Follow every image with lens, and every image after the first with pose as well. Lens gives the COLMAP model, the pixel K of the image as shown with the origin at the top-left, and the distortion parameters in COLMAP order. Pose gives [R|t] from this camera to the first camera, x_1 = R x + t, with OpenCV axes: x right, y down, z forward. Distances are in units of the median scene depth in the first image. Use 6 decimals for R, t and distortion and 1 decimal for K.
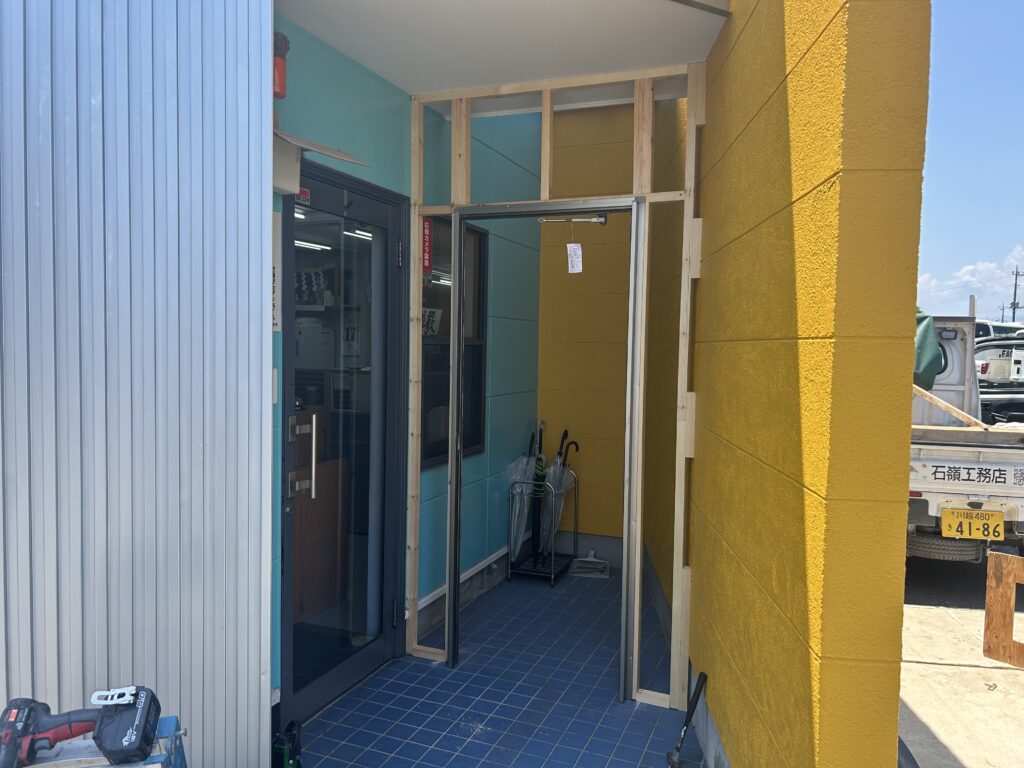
lens RADIAL K [[771.6, 0, 510.3], [0, 771.6, 377.7], [0, 0, 1]] dist [0.003995, -0.005718]
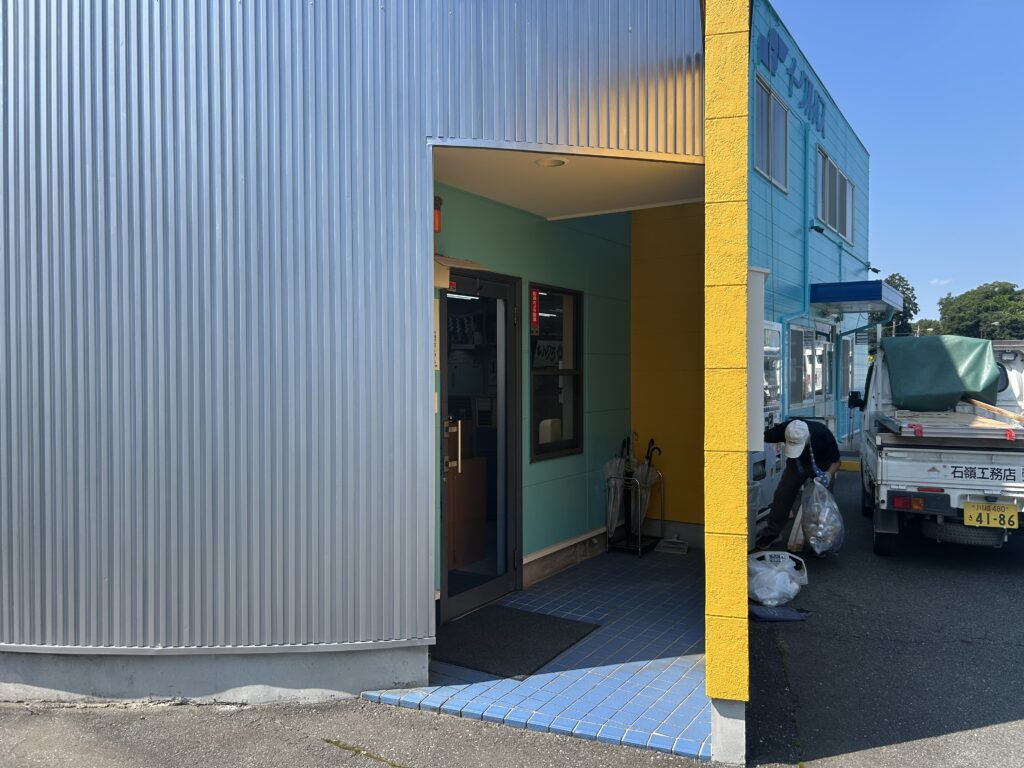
lens RADIAL K [[771.6, 0, 510.3], [0, 771.6, 377.7], [0, 0, 1]] dist [0.003995, -0.005718]
pose [[0.979989, -0.018018, -0.198232, 0.107077], [0.010479, 0.999184, -0.039017, 0.014177], [0.198773, 0.036159, 0.979378, -0.351179]]
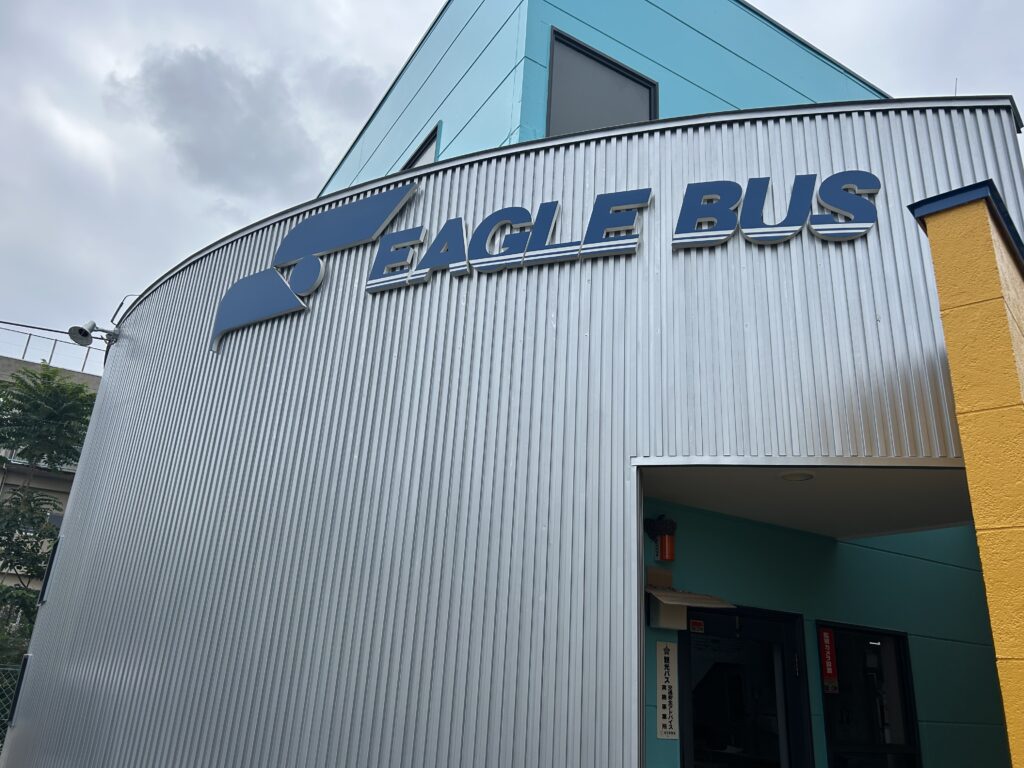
lens RADIAL K [[771.6, 0, 510.3], [0, 771.6, 377.7], [0, 0, 1]] dist [0.003995, -0.005718]
pose [[0.792894, -0.191358, -0.578534, 0.207726], [-0.077131, 0.910259, -0.406791, -0.034970], [0.604459, 0.367165, 0.706979, -0.193010]]
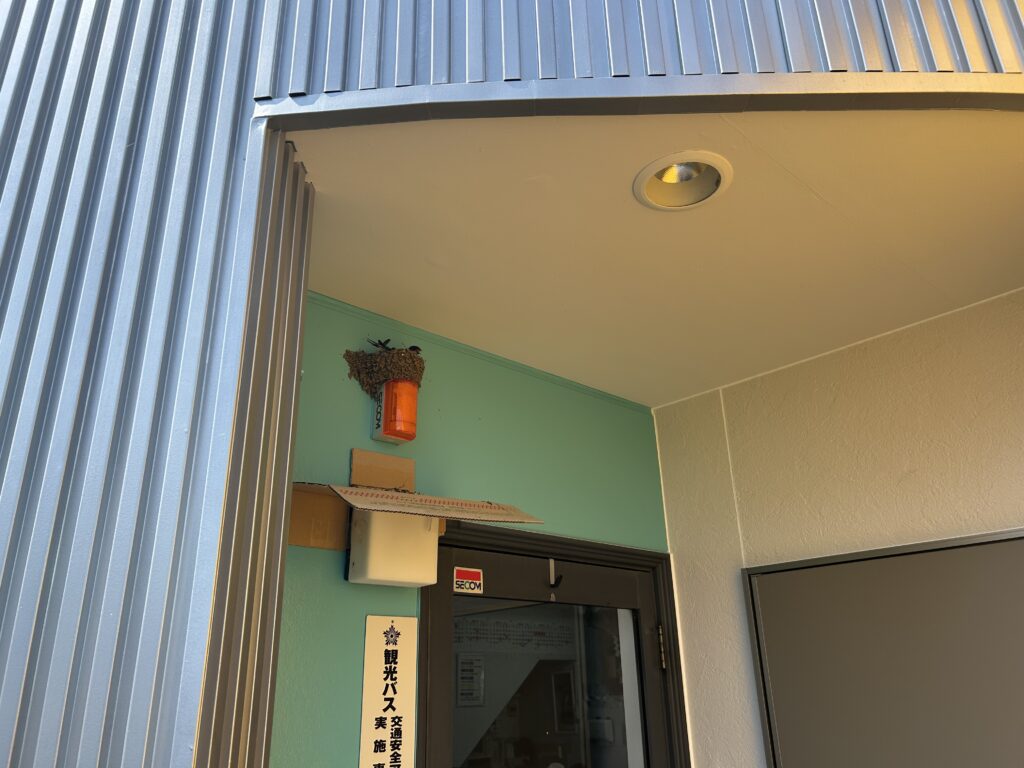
lens RADIAL K [[771.6, 0, 510.3], [0, 771.6, 377.7], [0, 0, 1]] dist [0.003995, -0.005718]
pose [[0.896971, -0.206737, -0.390773, 0.026731], [0.021325, 0.903126, -0.428845, -0.070078], [0.441576, 0.376328, 0.814486, 0.270111]]
